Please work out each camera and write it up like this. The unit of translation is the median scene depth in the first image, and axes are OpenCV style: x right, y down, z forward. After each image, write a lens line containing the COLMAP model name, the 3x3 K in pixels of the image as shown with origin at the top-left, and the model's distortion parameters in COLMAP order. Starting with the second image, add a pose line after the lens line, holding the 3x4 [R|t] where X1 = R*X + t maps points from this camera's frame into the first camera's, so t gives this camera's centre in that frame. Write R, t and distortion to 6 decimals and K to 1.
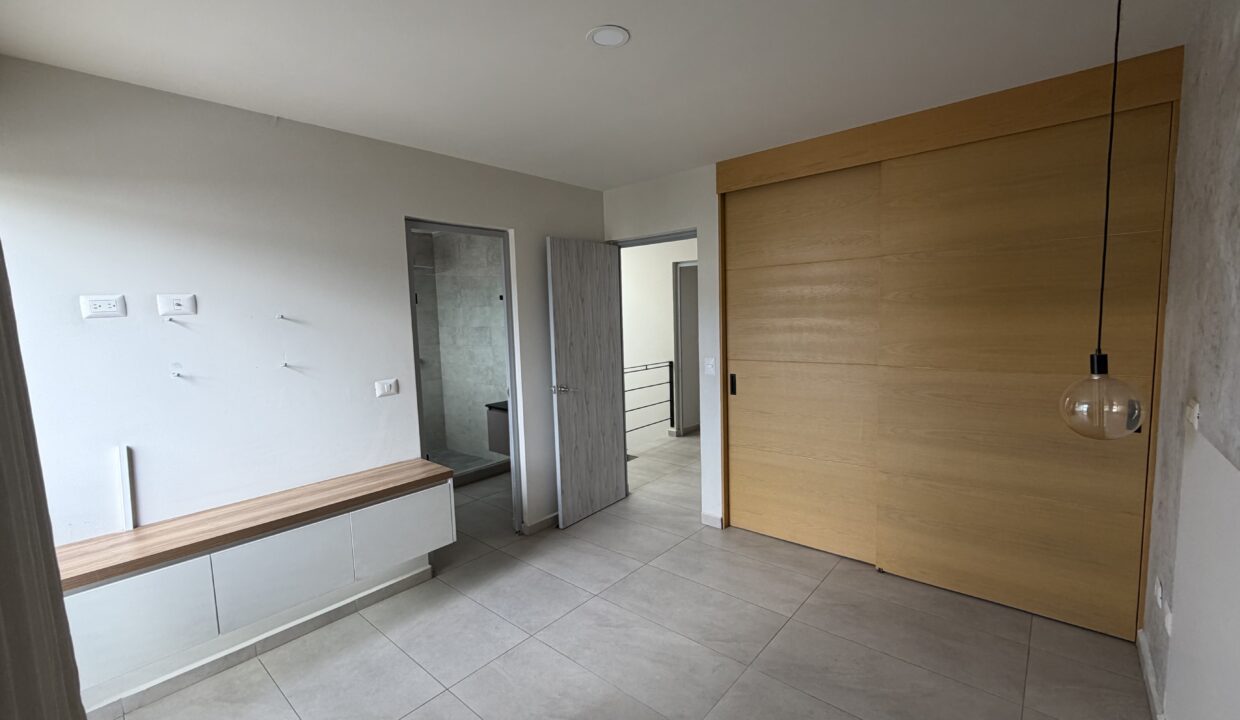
lens RADIAL K [[508.8, 0, 613.9], [0, 508.8, 360.5], [0, 0, 1]] dist [0.000385, -0.000058]
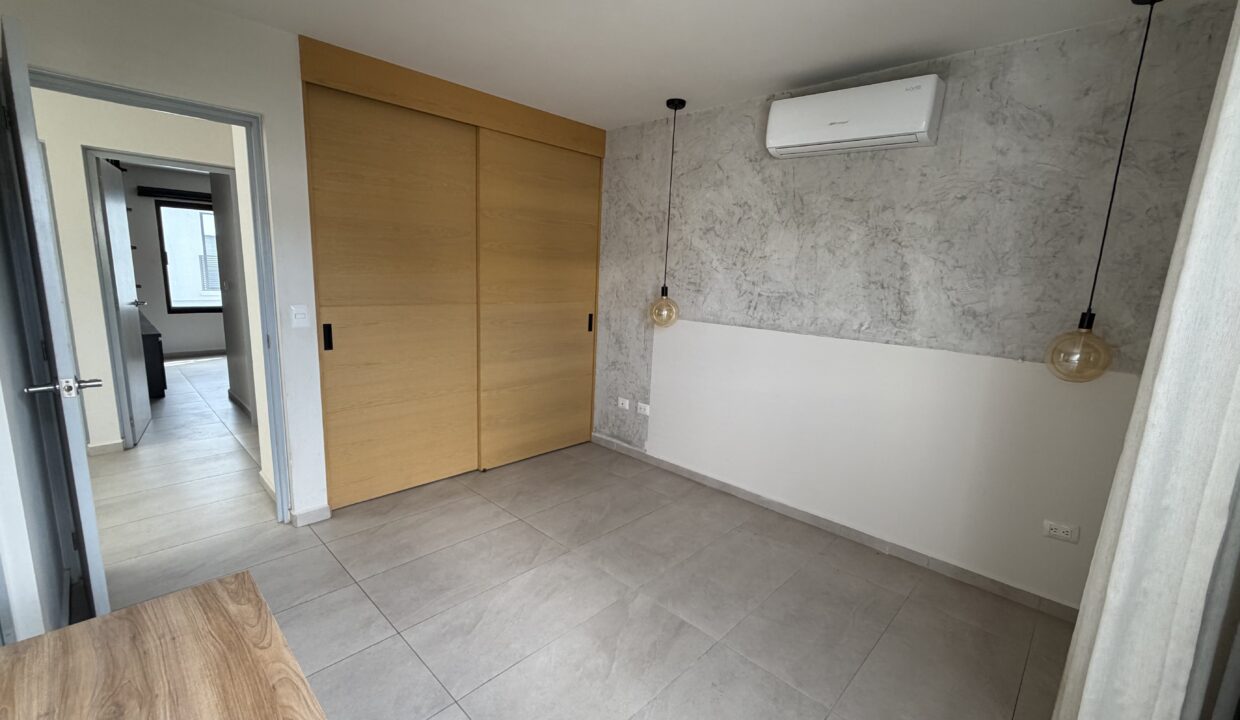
lens RADIAL K [[508.8, 0, 615.7], [0, 508.8, 360.9], [0, 0, 1]] dist [0.000385, -0.000058]
pose [[0.053471, -0.142973, 0.988281, -0.689375], [0.046764, 0.988970, 0.140542, -0.009435], [-0.997474, 0.038701, 0.059567, 0.642569]]
